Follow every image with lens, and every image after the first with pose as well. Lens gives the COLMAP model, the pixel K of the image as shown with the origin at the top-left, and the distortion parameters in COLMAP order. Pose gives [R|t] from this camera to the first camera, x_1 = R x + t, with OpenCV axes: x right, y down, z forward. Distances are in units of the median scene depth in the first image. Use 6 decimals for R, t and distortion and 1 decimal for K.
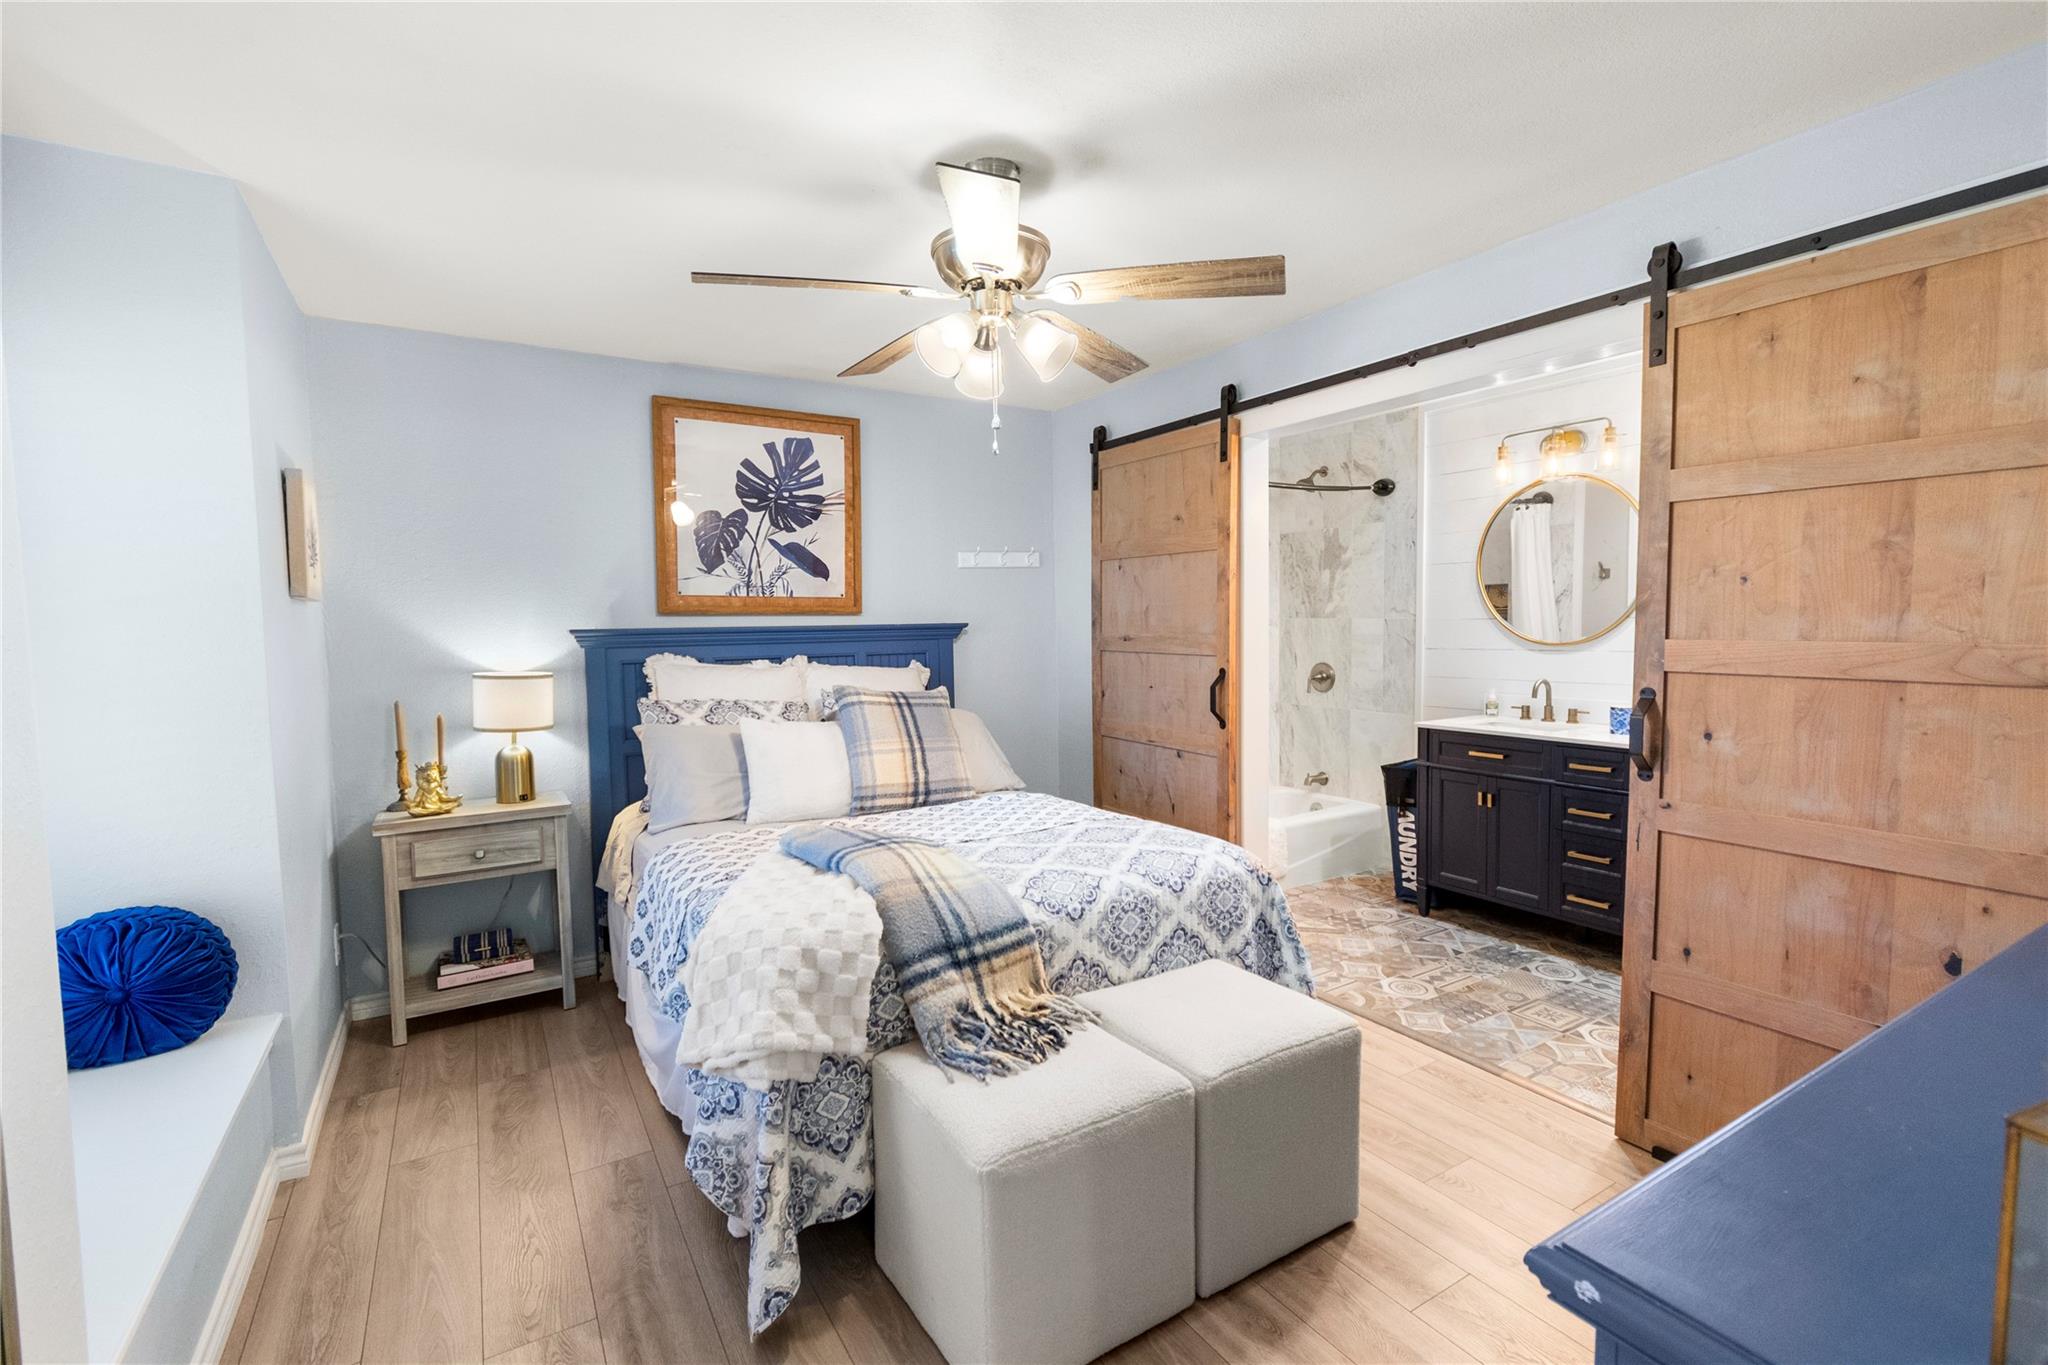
lens RADIAL K [[904.5, 0, 1019.0], [0, 904.5, 679.1], [0, 0, 1]] dist [0.007229, -0.005203]
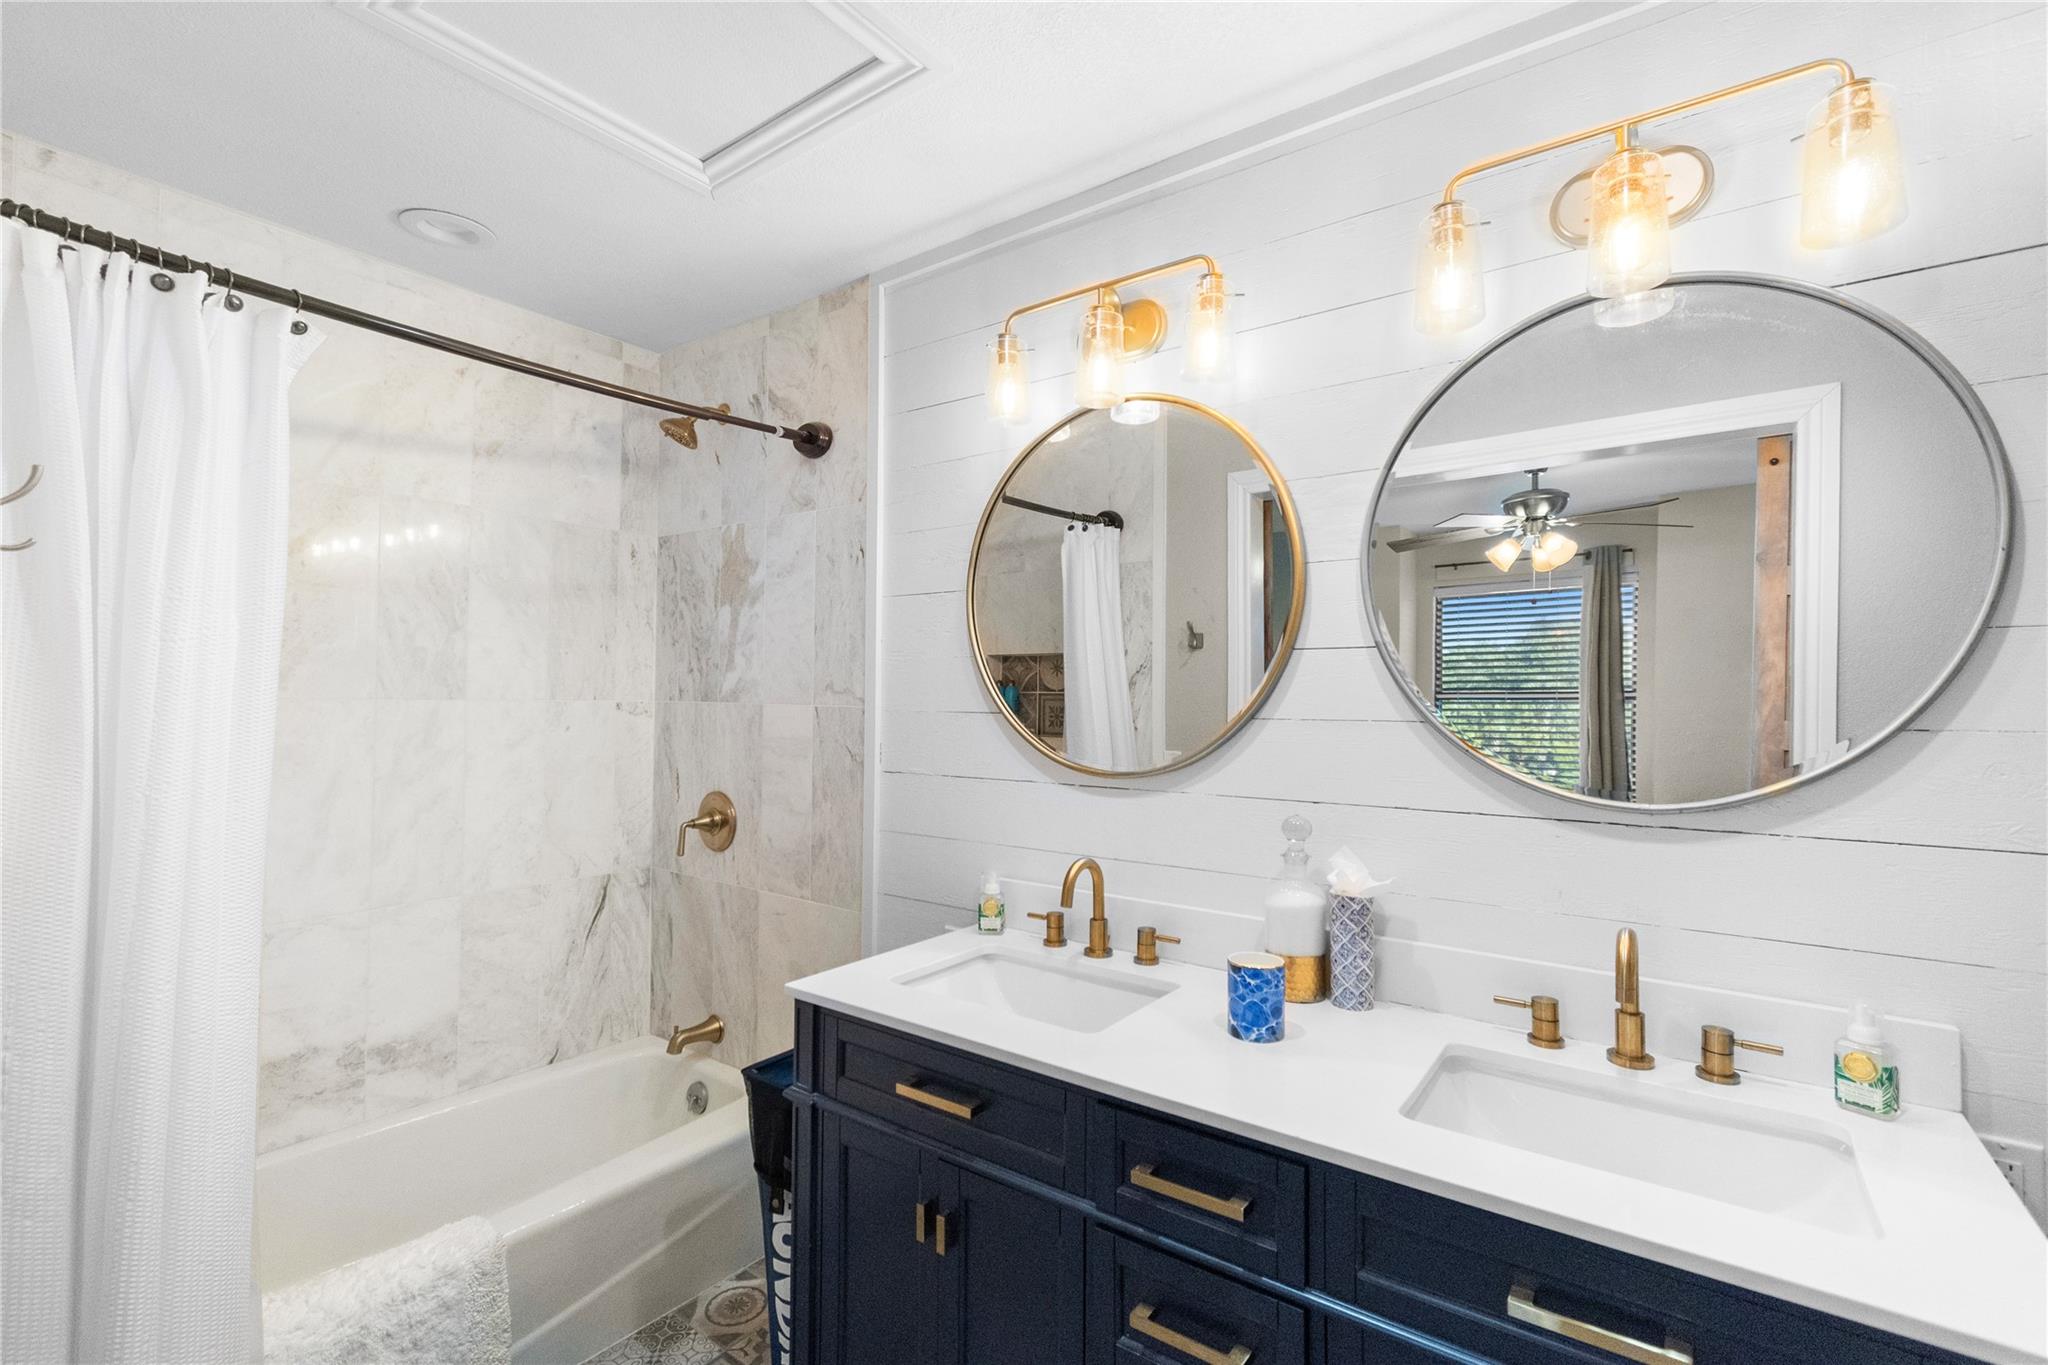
lens RADIAL K [[904.5, 0, 1019.0], [0, 904.5, 679.1], [0, 0, 1]] dist [0.007229, -0.005203]
pose [[0.924686, 0.033053, 0.379292, 0.315026], [0.000202, 0.996182, -0.087305, -0.038396], [-0.380730, 0.080807, 0.921149, 0.501666]]
